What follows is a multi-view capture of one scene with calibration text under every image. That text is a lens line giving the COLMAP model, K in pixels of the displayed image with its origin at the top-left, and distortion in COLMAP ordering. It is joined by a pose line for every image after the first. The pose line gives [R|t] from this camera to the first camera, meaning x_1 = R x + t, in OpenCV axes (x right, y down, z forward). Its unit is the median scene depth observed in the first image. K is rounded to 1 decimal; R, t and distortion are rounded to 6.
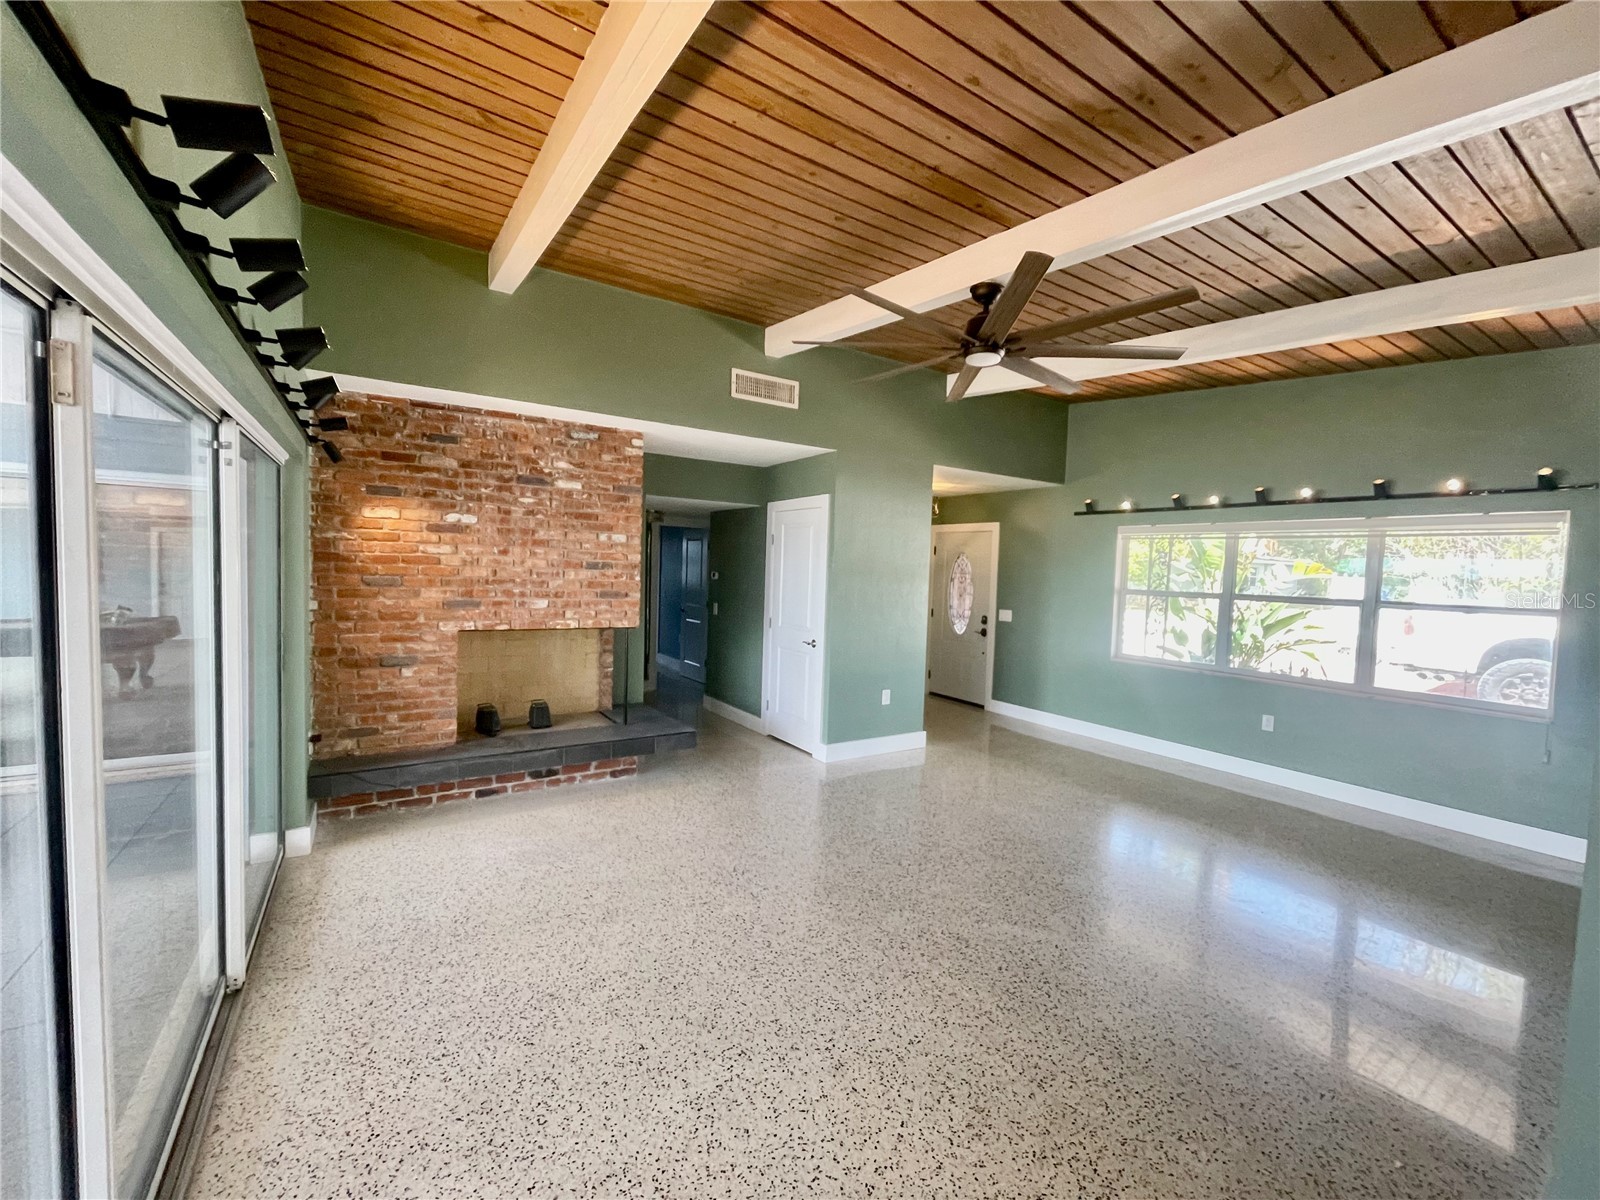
lens RADIAL K [[649.2, 0, 796.9], [0, 649.2, 601.4], [0, 0, 1]] dist [-0.003408, -0.000033]
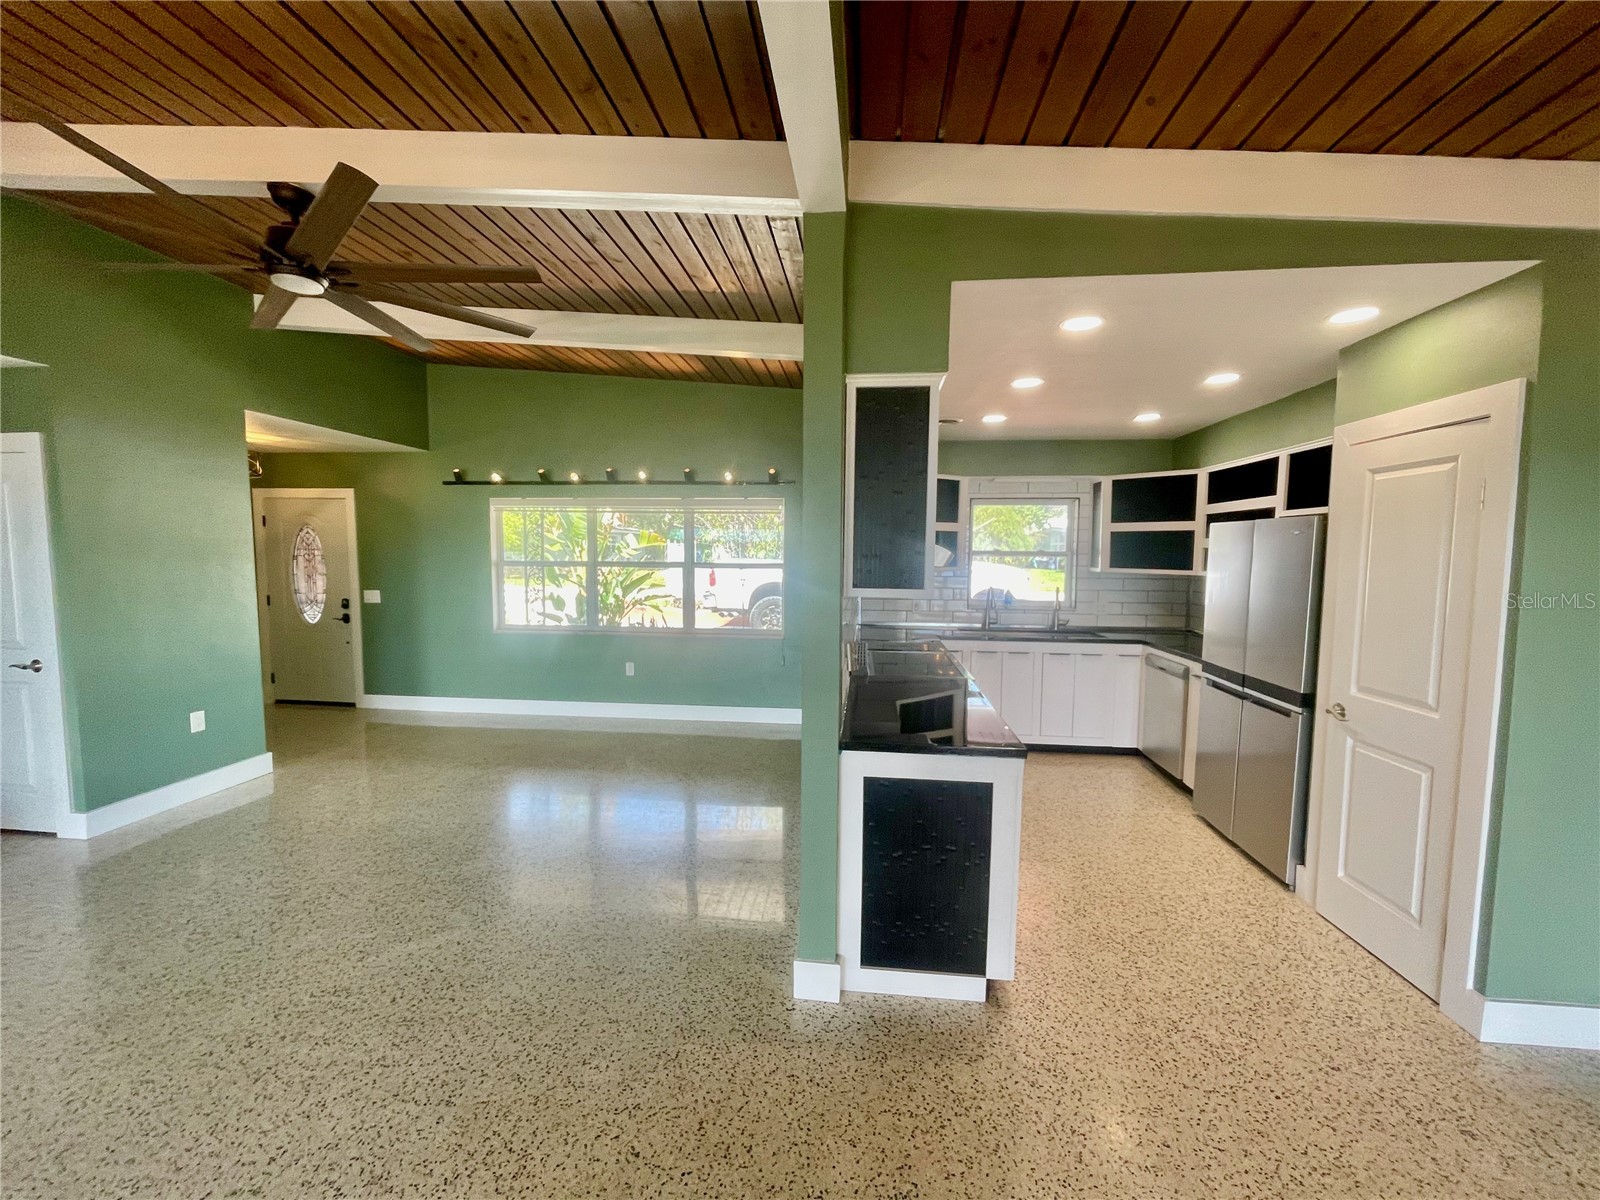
lens RADIAL K [[649.2, 0, 796.9], [0, 649.2, 601.4], [0, 0, 1]] dist [-0.003408, -0.000033]
pose [[0.630922, -0.089087, 0.770715, 0.017291], [0.054689, 0.996021, 0.070360, -0.003307], [-0.773917, -0.002242, 0.633284, 0.011094]]
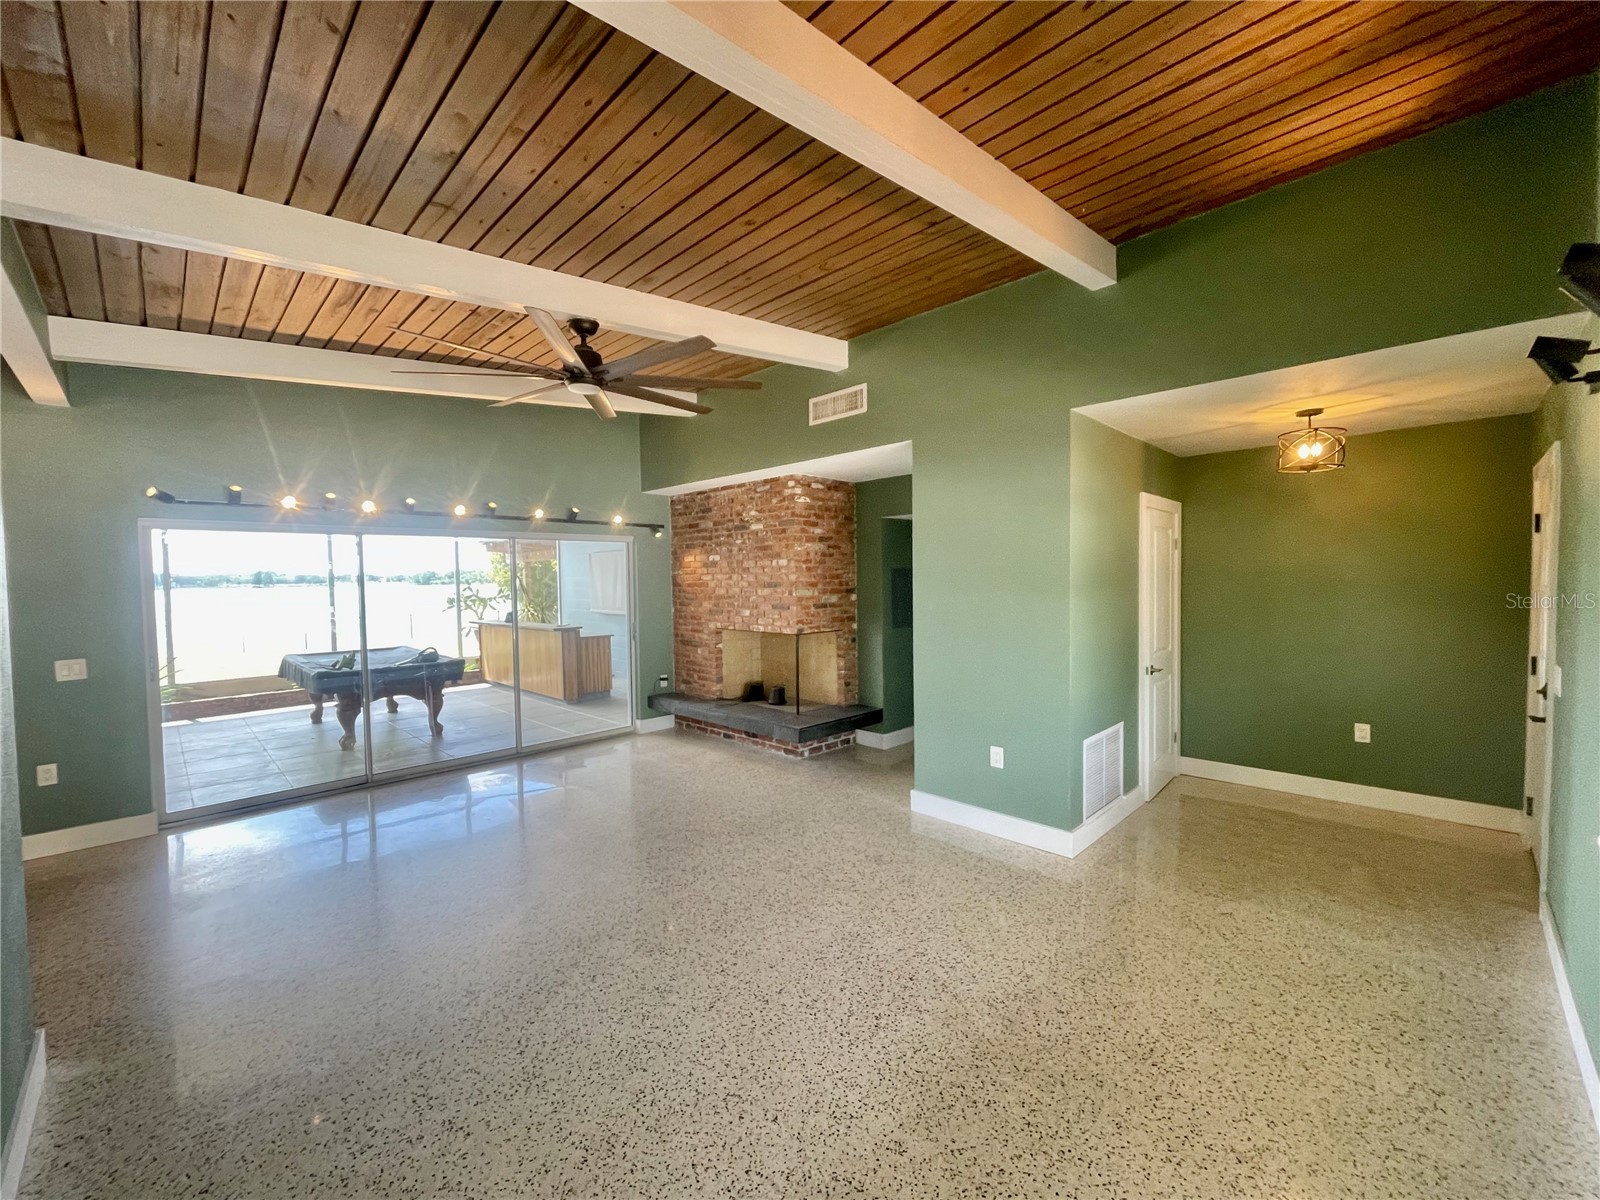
lens RADIAL K [[649.2, 0, 796.9], [0, 649.2, 601.4], [0, 0, 1]] dist [-0.003408, -0.000033]
pose [[0.208222, 0.000101, -0.978081, 1.055516], [-0.029233, 0.999554, -0.006120, -0.016393], [0.977645, 0.029866, 0.208133, 0.841115]]
